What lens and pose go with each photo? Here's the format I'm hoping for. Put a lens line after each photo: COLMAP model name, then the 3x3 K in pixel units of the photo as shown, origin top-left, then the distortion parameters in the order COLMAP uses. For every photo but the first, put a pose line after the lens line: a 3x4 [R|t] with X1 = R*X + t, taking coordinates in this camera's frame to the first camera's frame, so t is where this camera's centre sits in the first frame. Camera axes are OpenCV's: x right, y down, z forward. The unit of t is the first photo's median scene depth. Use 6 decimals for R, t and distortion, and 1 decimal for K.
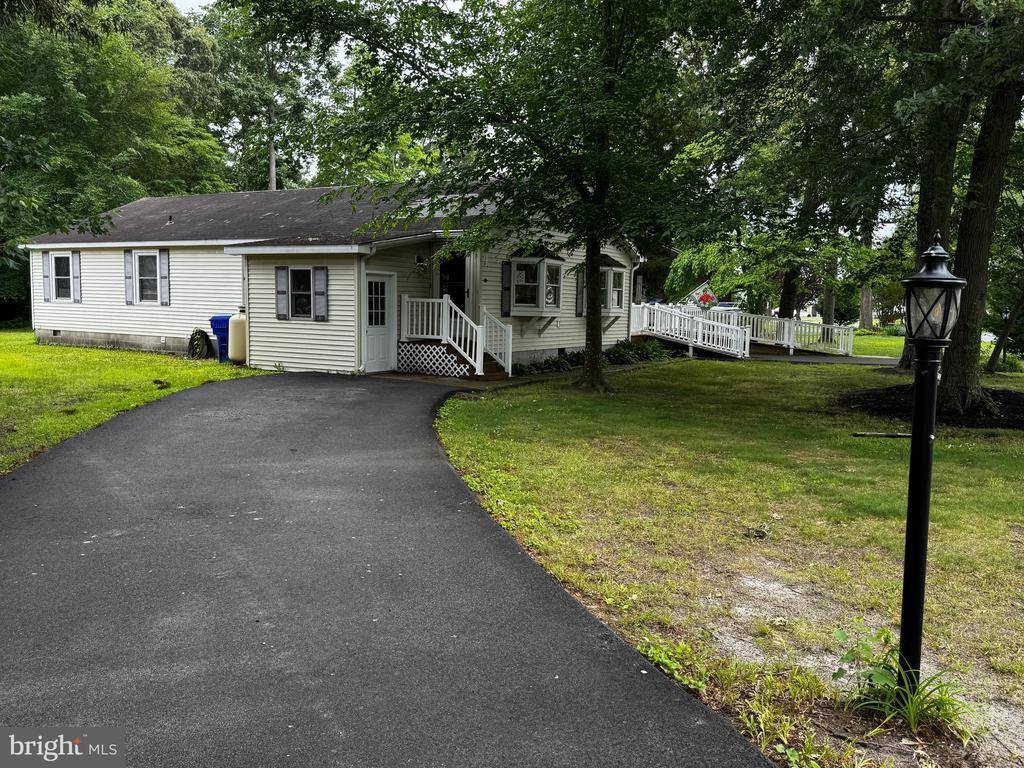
lens RADIAL K [[806.9, 0, 512.0], [0, 806.9, 384.0], [0, 0, 1]] dist [0.157994, -0.285248]
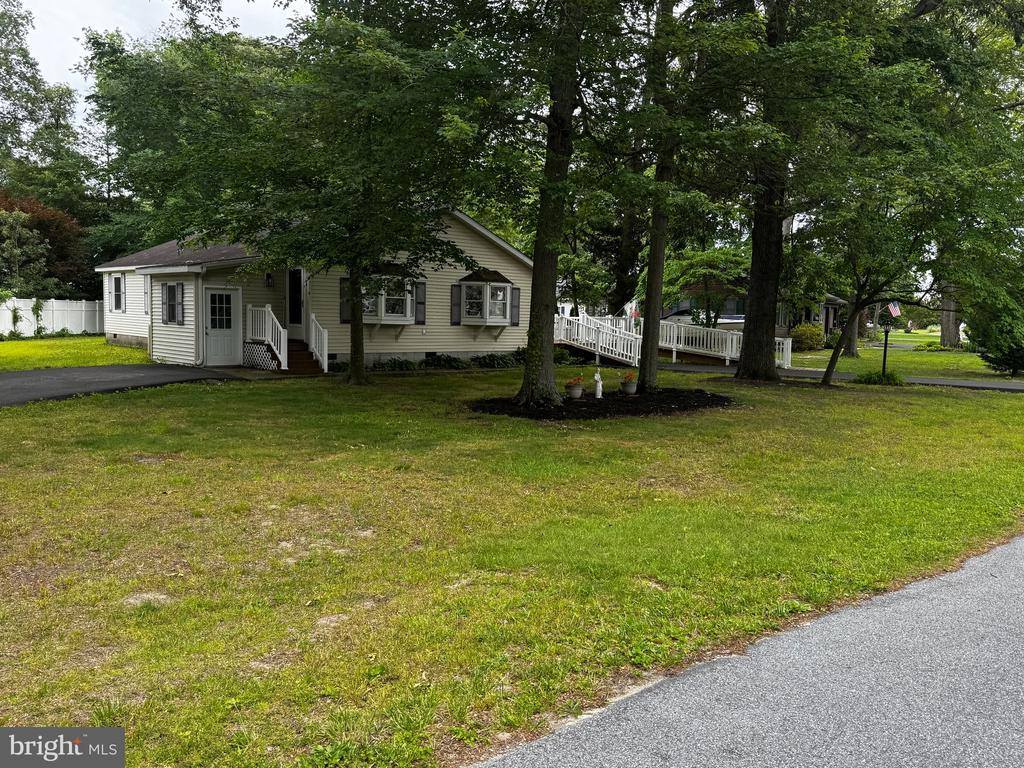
lens RADIAL K [[806.9, 0, 512.0], [0, 806.9, 384.0], [0, 0, 1]] dist [0.157994, -0.285248]
pose [[0.955460, 0.027034, -0.293879, 0.571548], [-0.032613, 0.999369, -0.014098, 0.015275], [0.293312, 0.023055, 0.955739, -0.076615]]
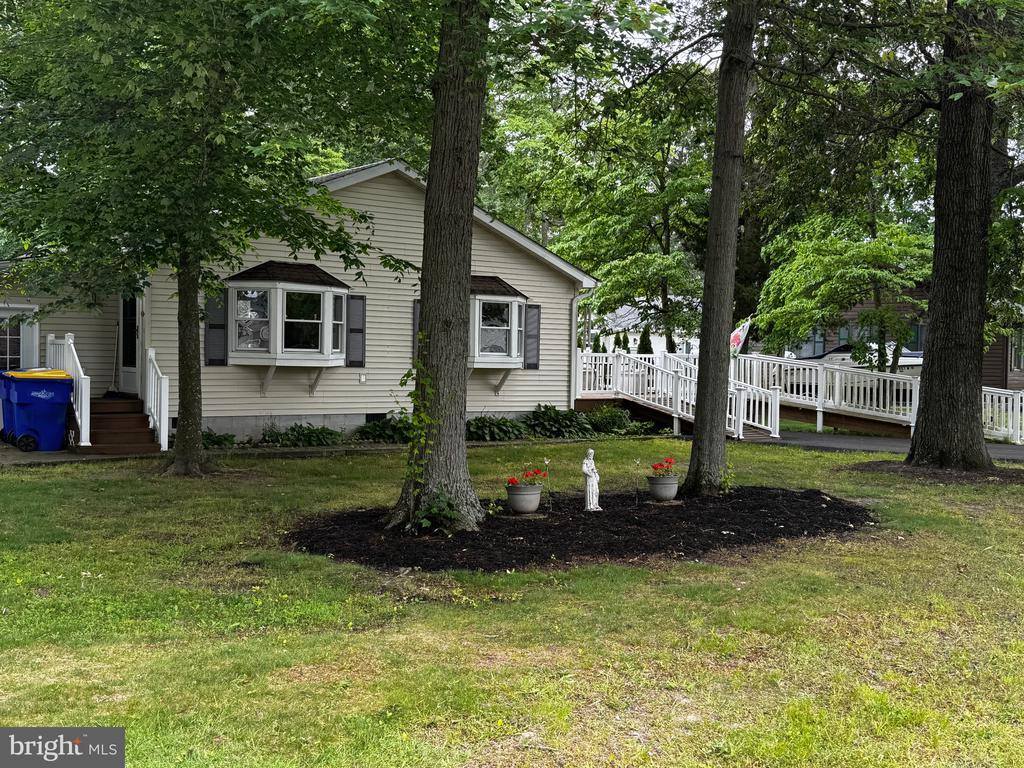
lens RADIAL K [[1118.0, 0, 517.3], [0, 1118.0, 384.3], [0, 0, 1]] dist [0.168797, -0.307393]
pose [[0.913946, 0.006767, -0.405778, 0.613866], [-0.039031, 0.996692, -0.071289, -0.007125], [0.403954, 0.080992, 0.911187, 0.210110]]
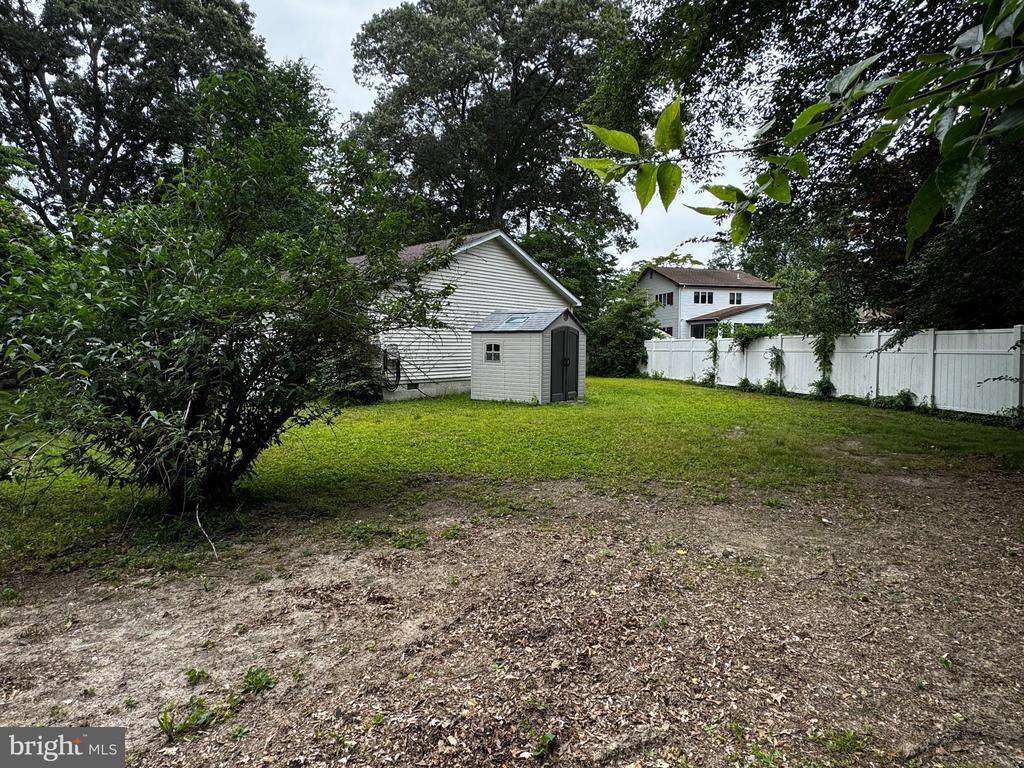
lens RADIAL K [[561.9, 0, 512.0], [0, 561.9, 384.0], [0, 0, 1]] dist [-0.002610, 0.000762]
pose [[-0.986033, -0.025525, 0.164585, -0.880424], [0.000699, 0.987544, 0.157344, -0.243460], [-0.166551, 0.155261, -0.973732, 2.430230]]
